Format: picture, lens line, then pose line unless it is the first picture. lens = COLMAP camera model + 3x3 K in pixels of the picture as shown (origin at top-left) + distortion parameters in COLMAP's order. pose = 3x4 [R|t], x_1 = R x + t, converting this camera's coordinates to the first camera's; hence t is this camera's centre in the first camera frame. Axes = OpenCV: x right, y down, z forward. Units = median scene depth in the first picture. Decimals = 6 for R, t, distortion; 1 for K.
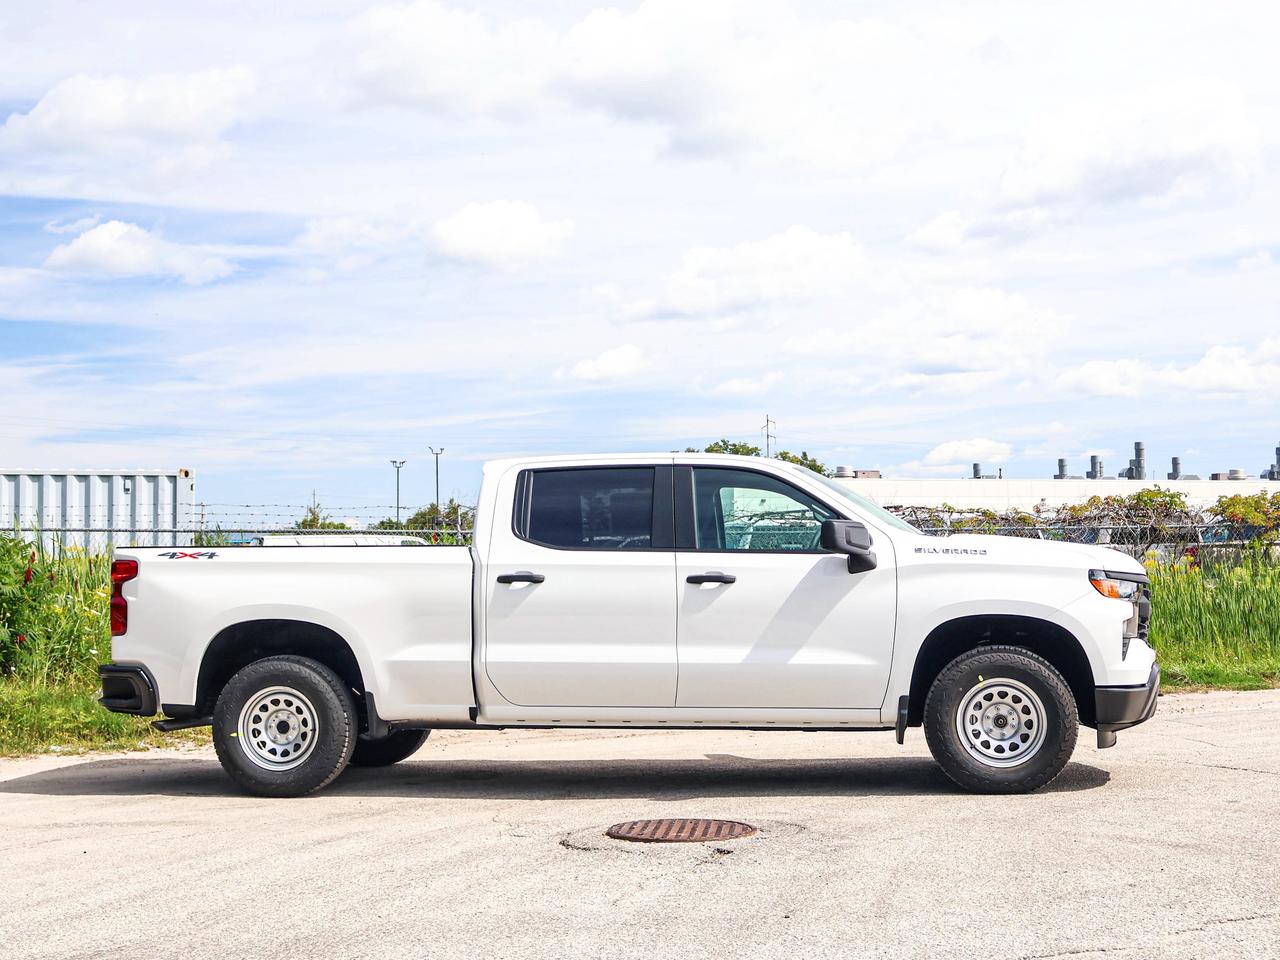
lens RADIAL K [[3229.1, 0, 640.0], [0, 3229.1, 480.0], [0, 0, 1]] dist [0.049622, -0.278170]
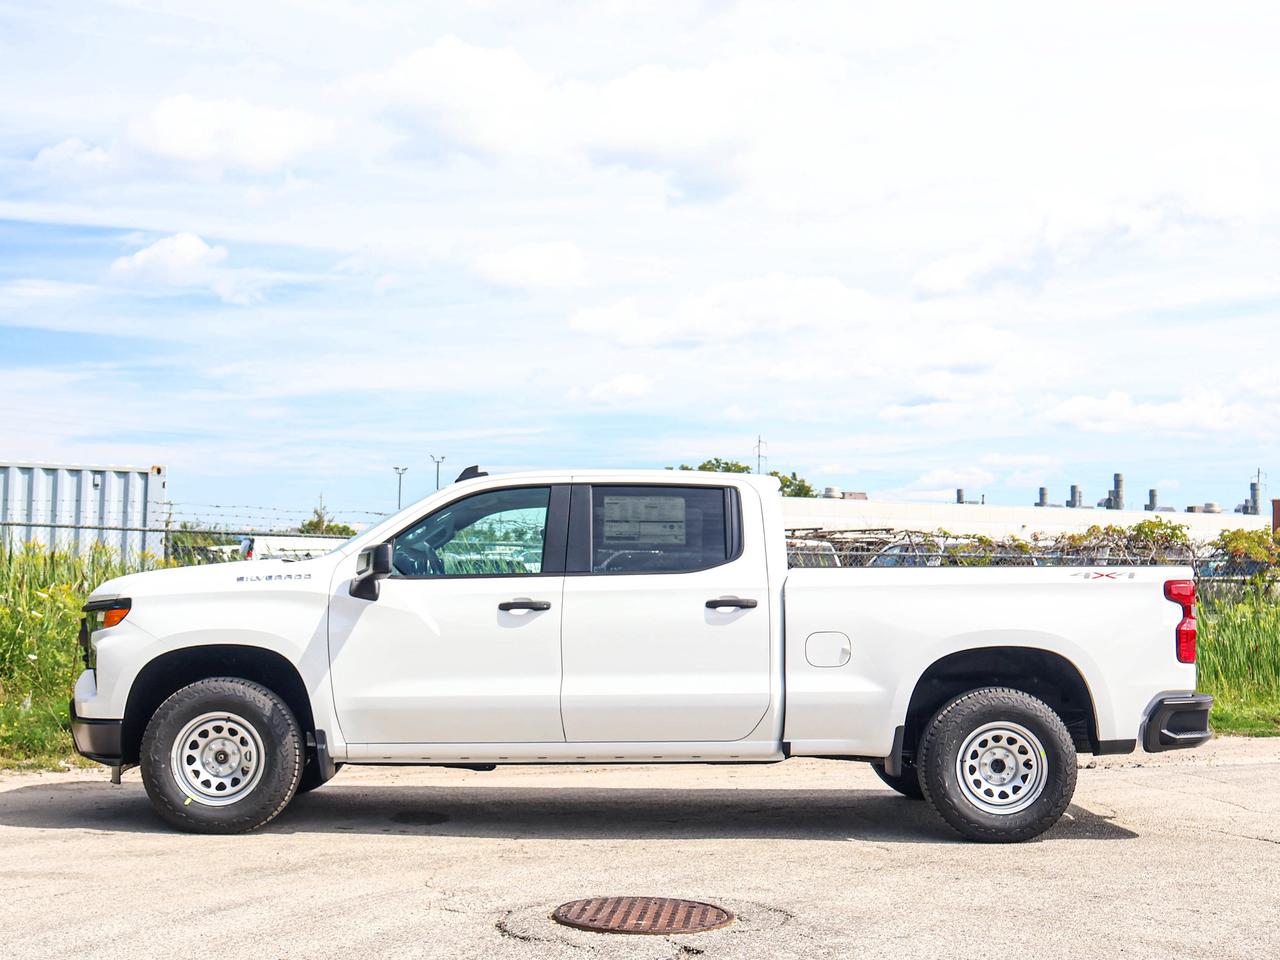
lens RADIAL K [[2599.3, 0, 638.6], [0, 2599.3, 515.7], [0, 0, 1]] dist [0.057416, -0.135601]
pose [[0.999415, 0.033821, -0.005052, 0.007607], [-0.033780, 0.999398, 0.007909, 0.000446], [0.005317, -0.007734, 0.999956, 0.217956]]
